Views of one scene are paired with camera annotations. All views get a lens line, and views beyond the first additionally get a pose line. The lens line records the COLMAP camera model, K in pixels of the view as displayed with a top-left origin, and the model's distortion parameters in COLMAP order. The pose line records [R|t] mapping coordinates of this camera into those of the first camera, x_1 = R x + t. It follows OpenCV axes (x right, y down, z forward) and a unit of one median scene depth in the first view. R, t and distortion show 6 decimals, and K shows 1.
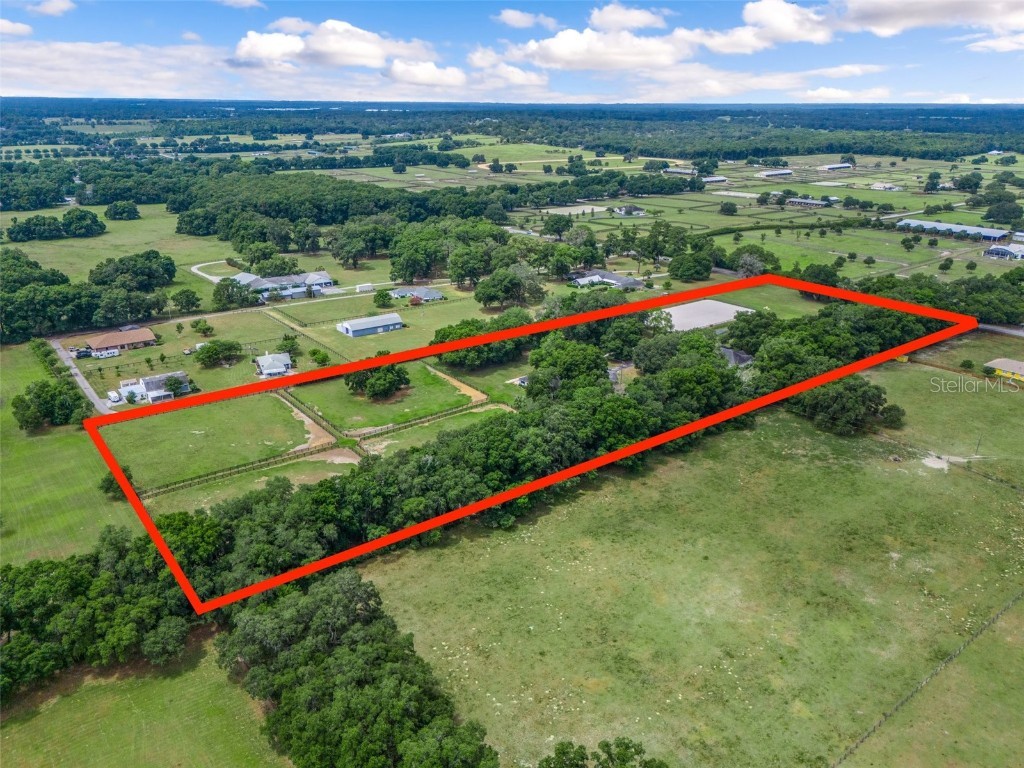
lens RADIAL K [[739.0, 0, 512.0], [0, 739.0, 384.0], [0, 0, 1]] dist [0.035213, 0.000682]
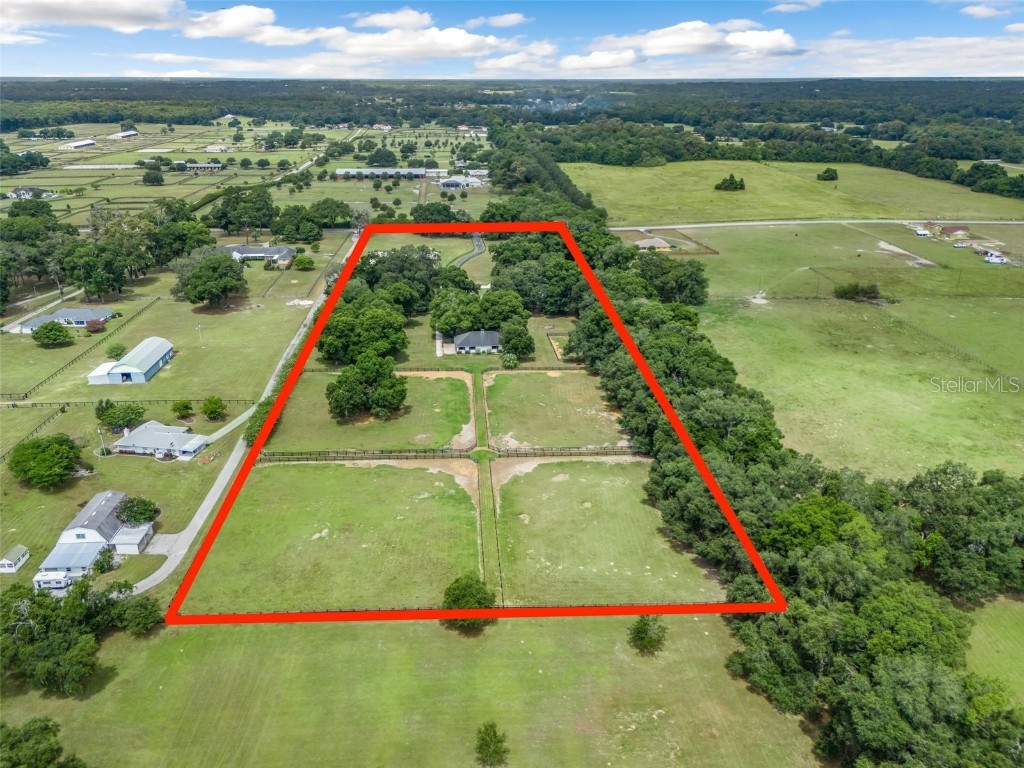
lens RADIAL K [[739.0, 0, 512.0], [0, 739.0, 384.0], [0, 0, 1]] dist [0.035213, 0.000682]
pose [[0.585297, -0.318784, 0.745523, -0.710986], [0.292188, 0.940618, 0.172814, -0.111426], [-0.756342, 0.116686, 0.643685, 0.422214]]
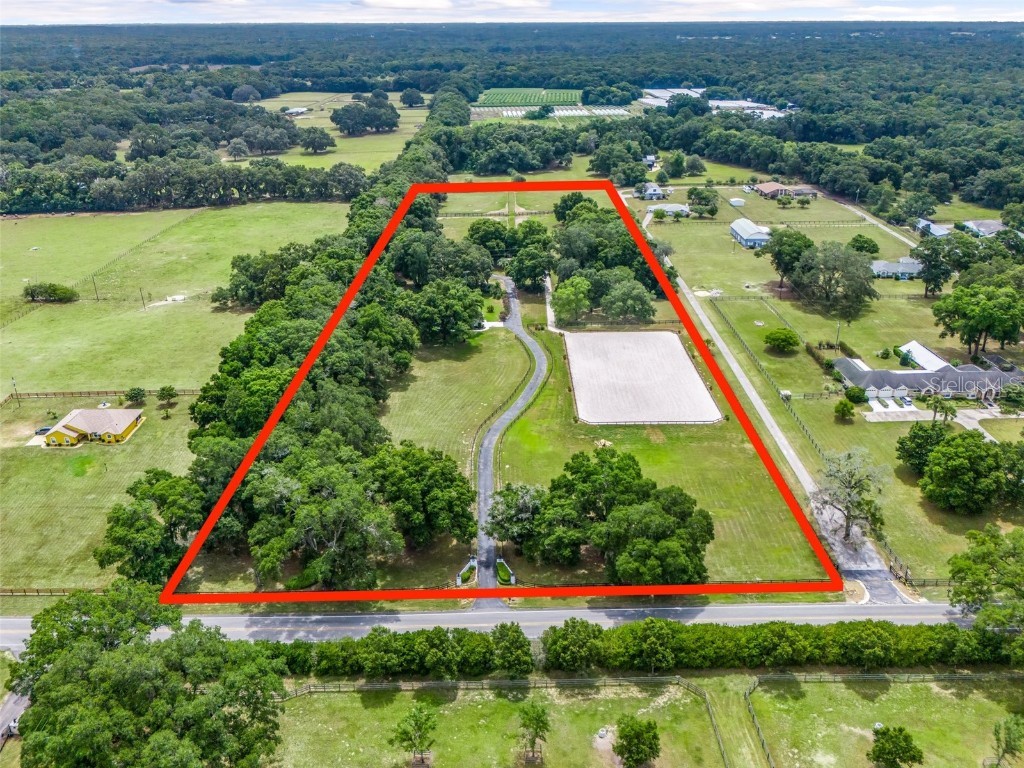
lens RADIAL K [[757.8, 0, 512.0], [0, 757.8, 384.0], [0, 0, 1]] dist [0.009797, 0.001061]
pose [[-0.617646, 0.328360, -0.714628, 1.032028], [-0.275237, 0.760955, 0.587530, -0.587408], [0.736721, 0.559578, -0.379624, 1.736983]]
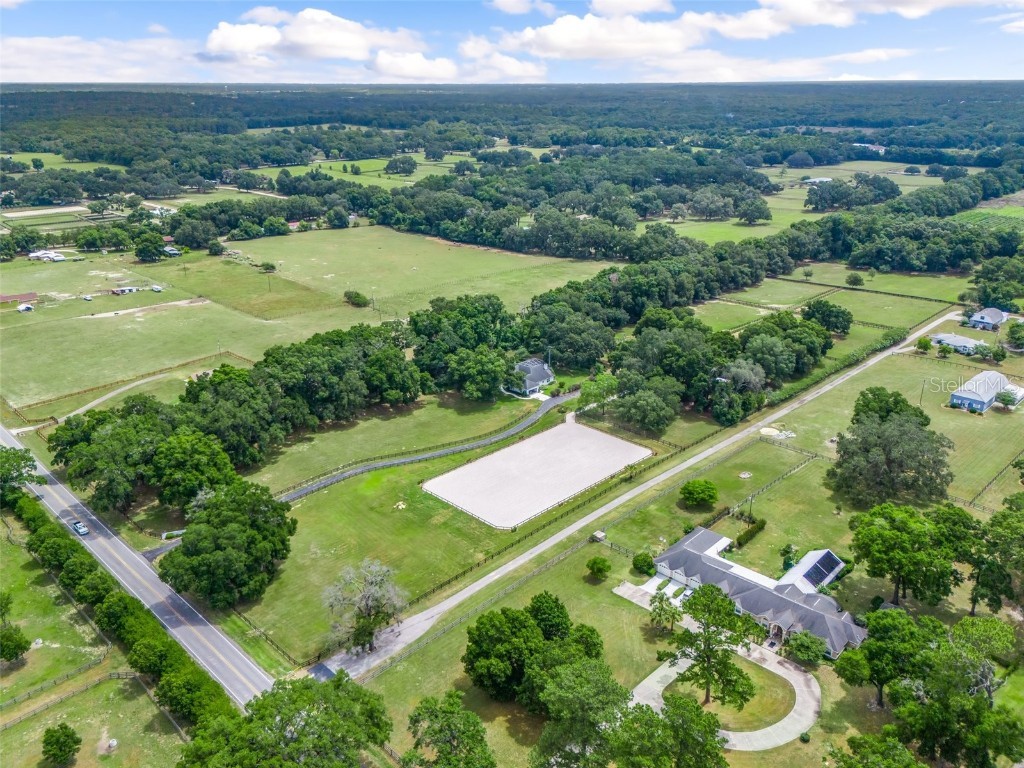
lens RADIAL K [[757.8, 0, 512.0], [0, 757.8, 384.0], [0, 0, 1]] dist [0.009797, 0.001061]
pose [[-0.992228, 0.040670, -0.117597, 0.468735], [-0.046817, 0.753608, 0.655654, -0.762197], [0.115287, 0.656064, -0.745847, 2.072056]]
